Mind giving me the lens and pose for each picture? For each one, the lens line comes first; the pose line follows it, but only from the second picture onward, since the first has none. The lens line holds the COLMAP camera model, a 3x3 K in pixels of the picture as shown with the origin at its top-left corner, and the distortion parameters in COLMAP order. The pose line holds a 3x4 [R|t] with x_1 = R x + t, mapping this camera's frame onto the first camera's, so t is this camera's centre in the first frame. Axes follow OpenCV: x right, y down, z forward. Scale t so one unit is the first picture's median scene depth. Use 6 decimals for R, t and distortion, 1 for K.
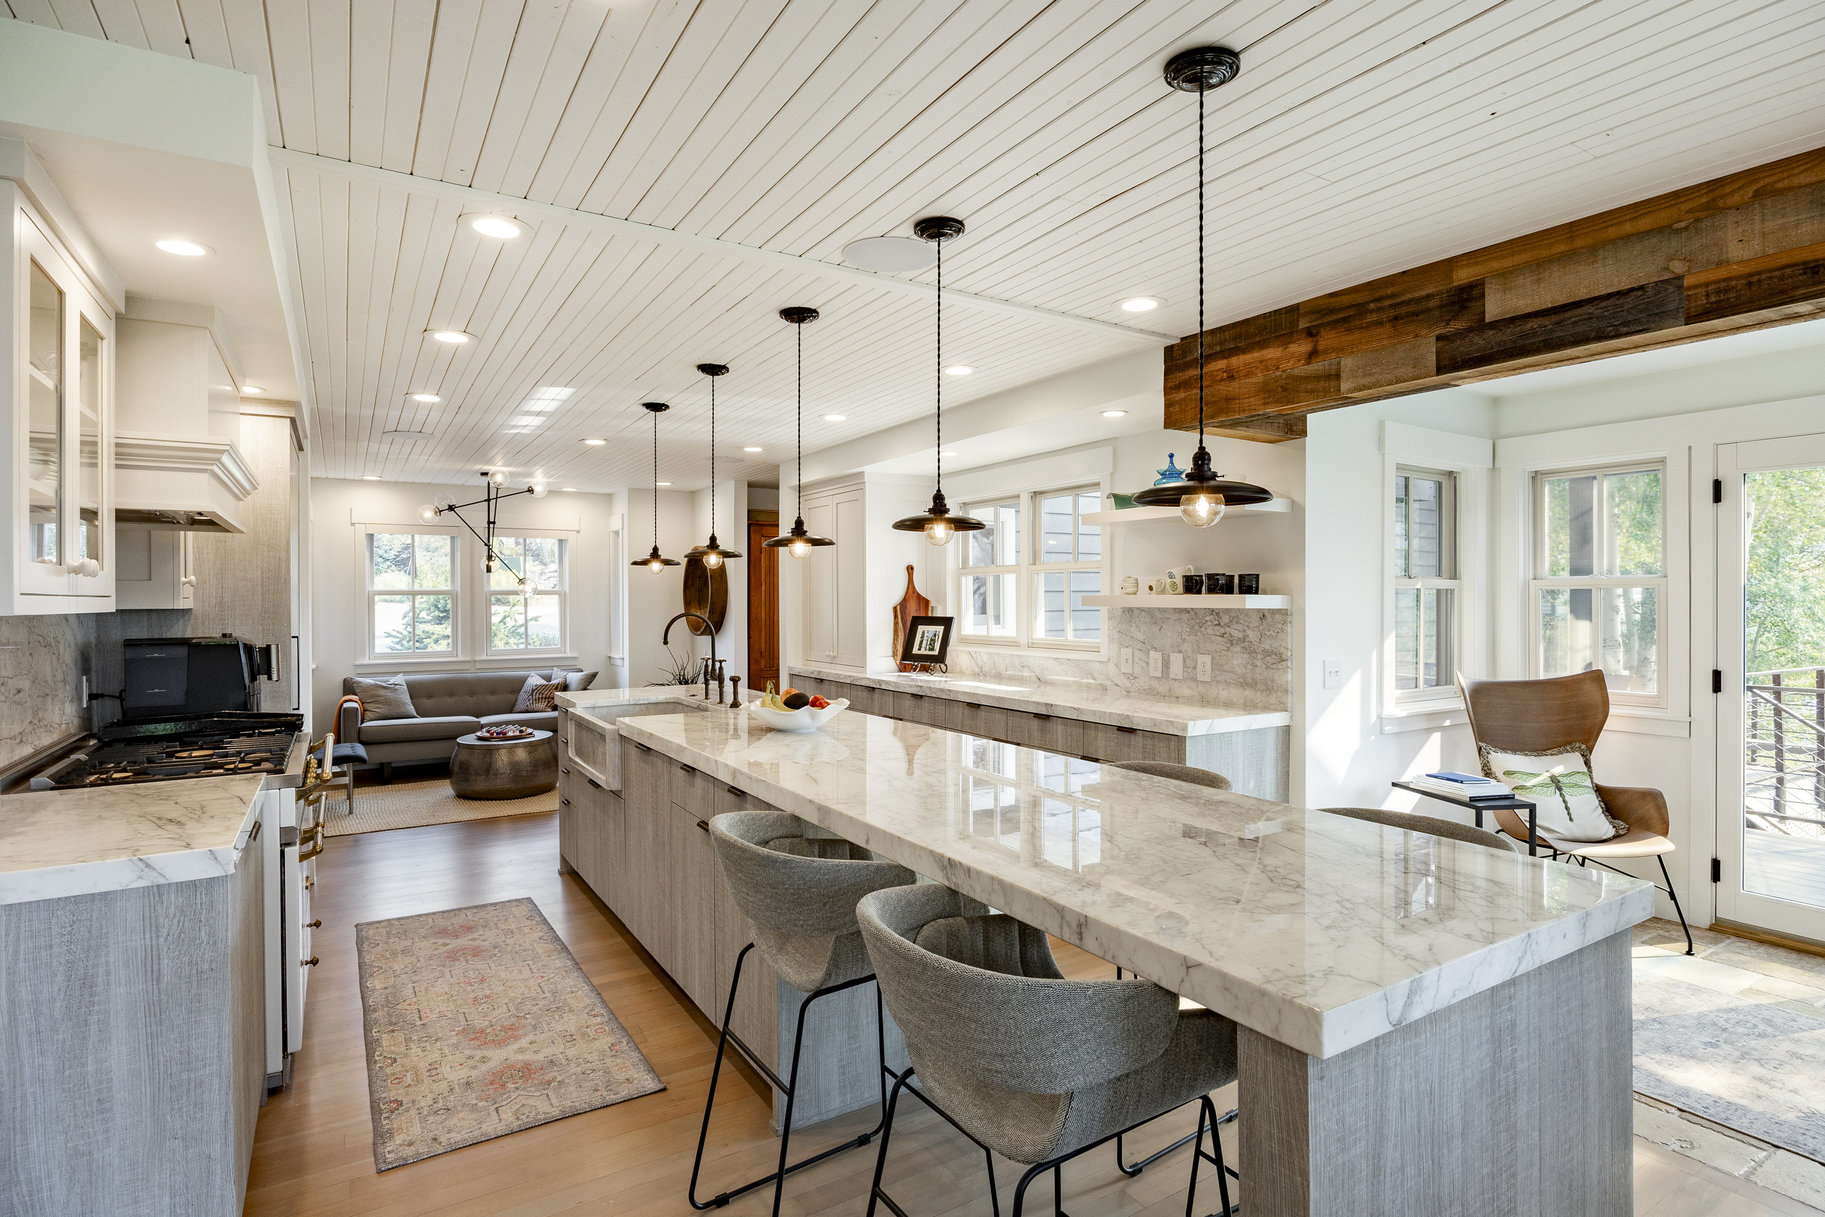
lens RADIAL K [[938.4, 0, 911.1], [0, 938.4, 604.8], [0, 0, 1]] dist [-0.003706, -0.001529]
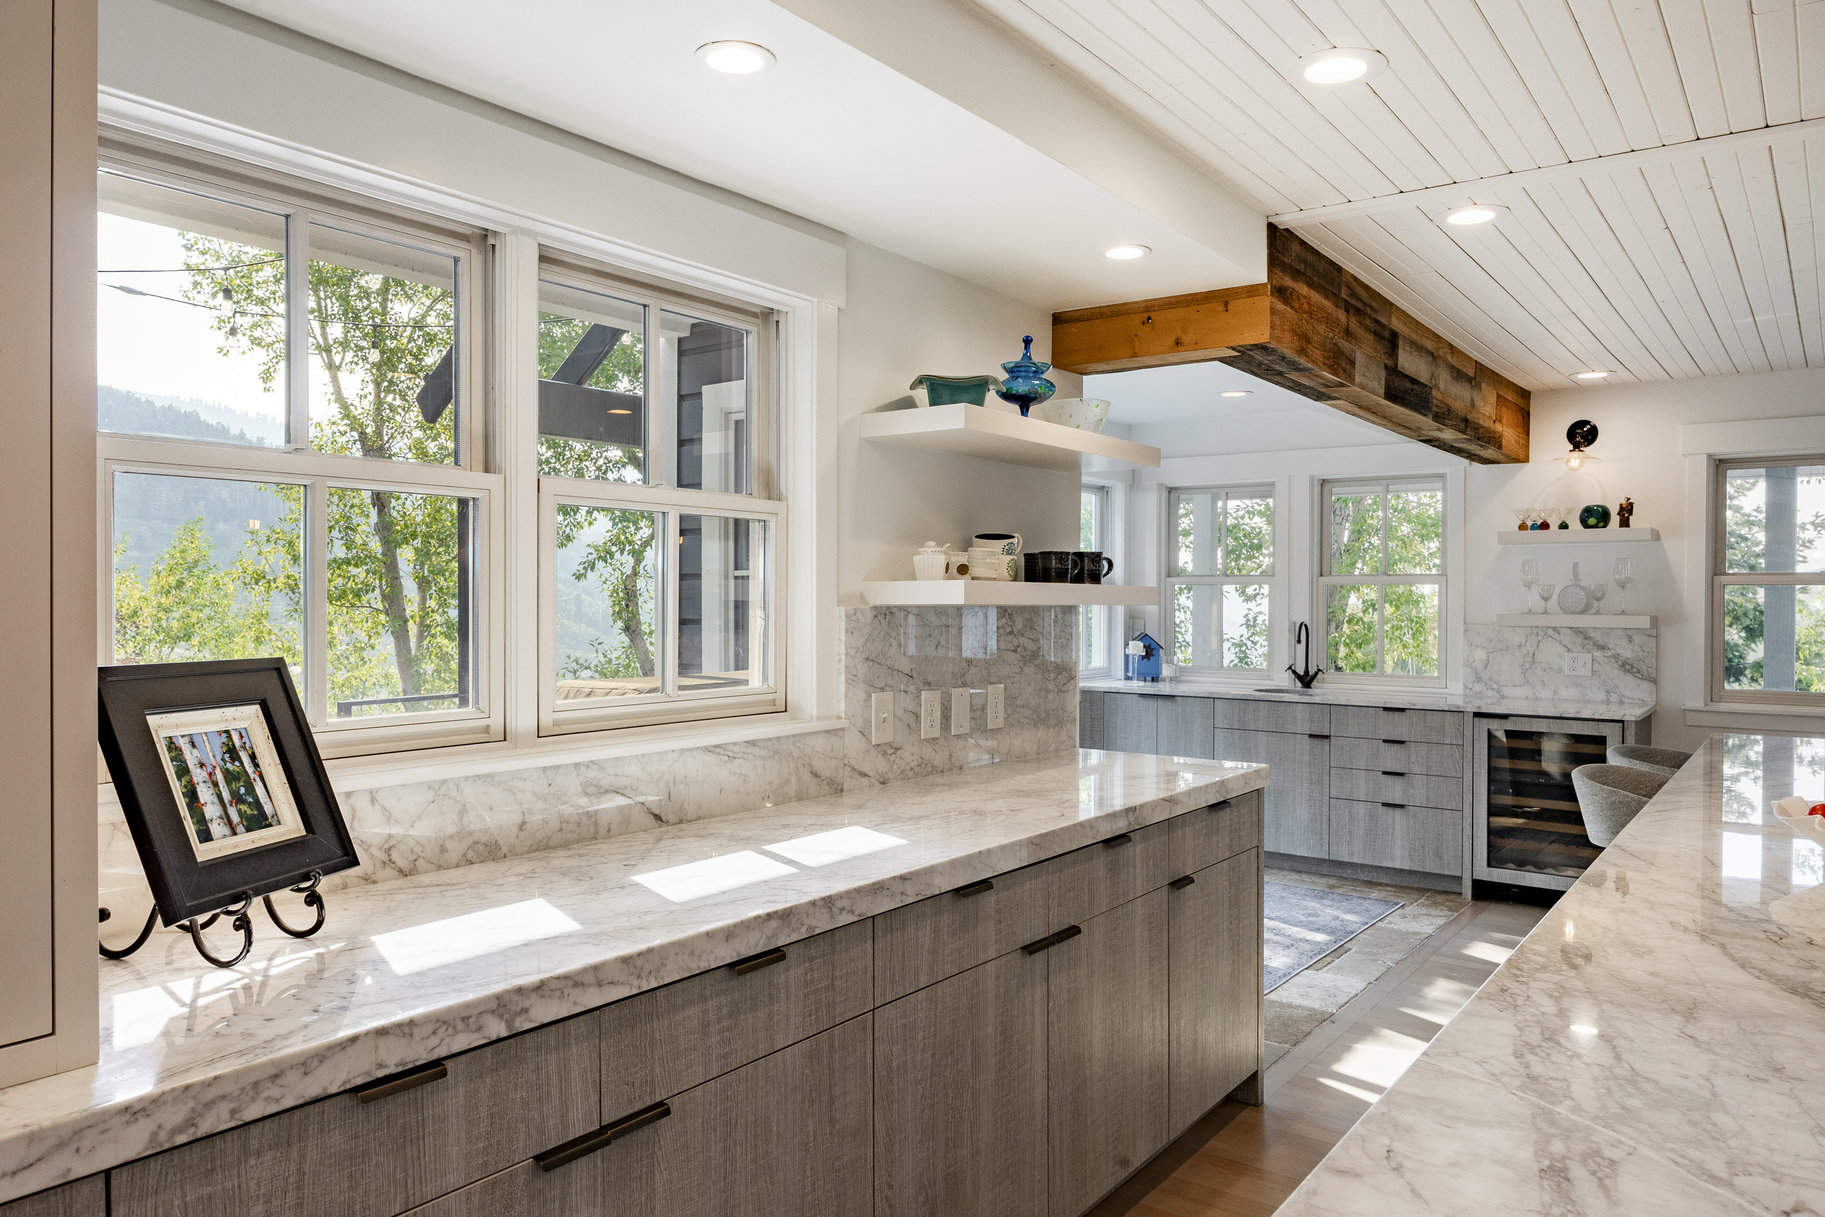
lens RADIAL K [[1213.9, 0, 913.6], [0, 1213.9, 617.8], [0, 0, 1]] dist [-0.025060, -0.000382]
pose [[-0.369594, -0.013781, 0.929091, -0.421946], [0.002391, 0.999873, 0.015782, -0.001637], [-0.929190, 0.008054, -0.369514, 1.454672]]
